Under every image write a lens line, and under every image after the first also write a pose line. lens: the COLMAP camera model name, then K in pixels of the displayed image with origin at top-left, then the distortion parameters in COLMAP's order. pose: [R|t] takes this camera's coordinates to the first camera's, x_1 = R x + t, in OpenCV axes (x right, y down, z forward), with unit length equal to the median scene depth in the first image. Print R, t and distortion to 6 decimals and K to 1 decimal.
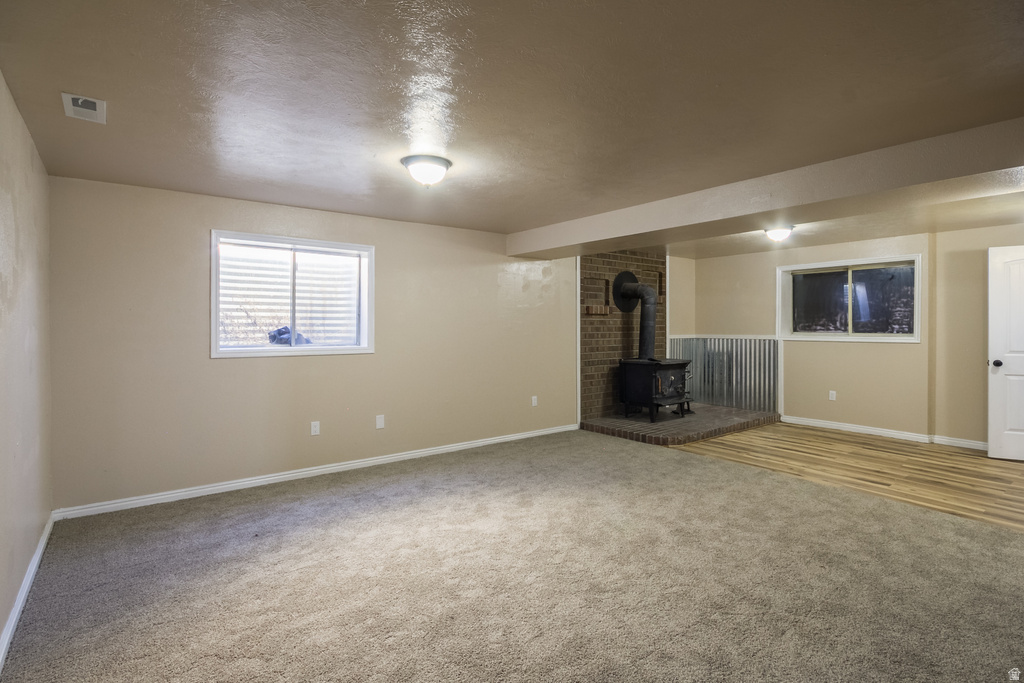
lens RADIAL K [[548.0, 0, 512.1], [0, 548.0, 329.6], [0, 0, 1]] dist [0.001606, 0.000239]
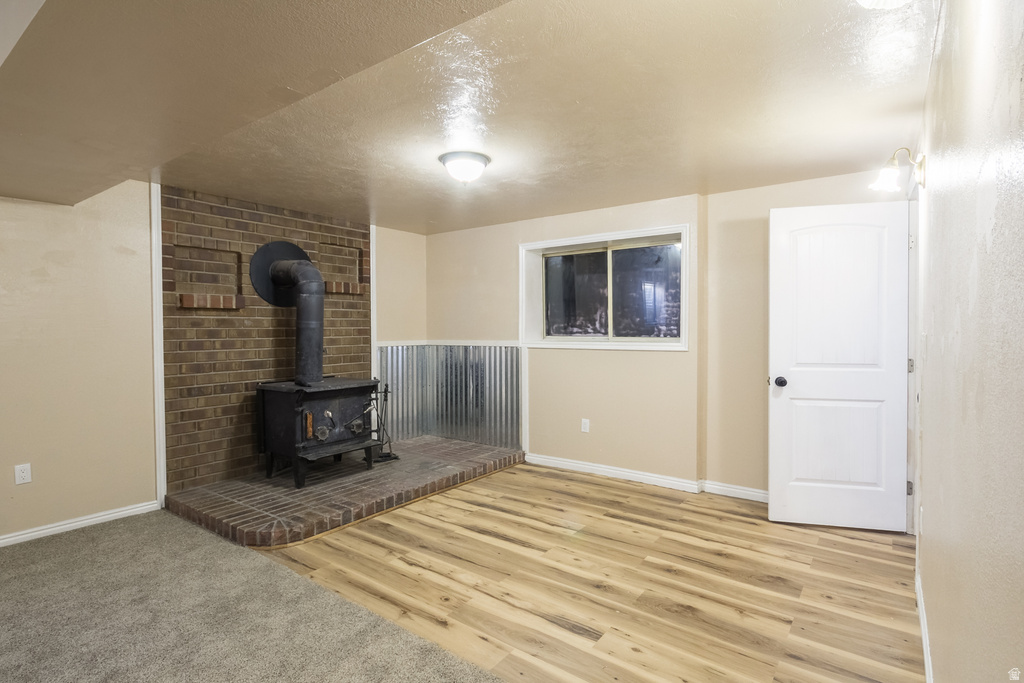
lens RADIAL K [[508.8, 0, 512.0], [0, 508.8, 341.5], [0, 0, 1]] dist [-0.001549, -0.000282]
pose [[0.972359, -0.009758, 0.233287, 0.335610], [0.005490, 0.999806, 0.018934, -0.001225], [-0.233427, -0.017130, 0.972223, 0.377405]]
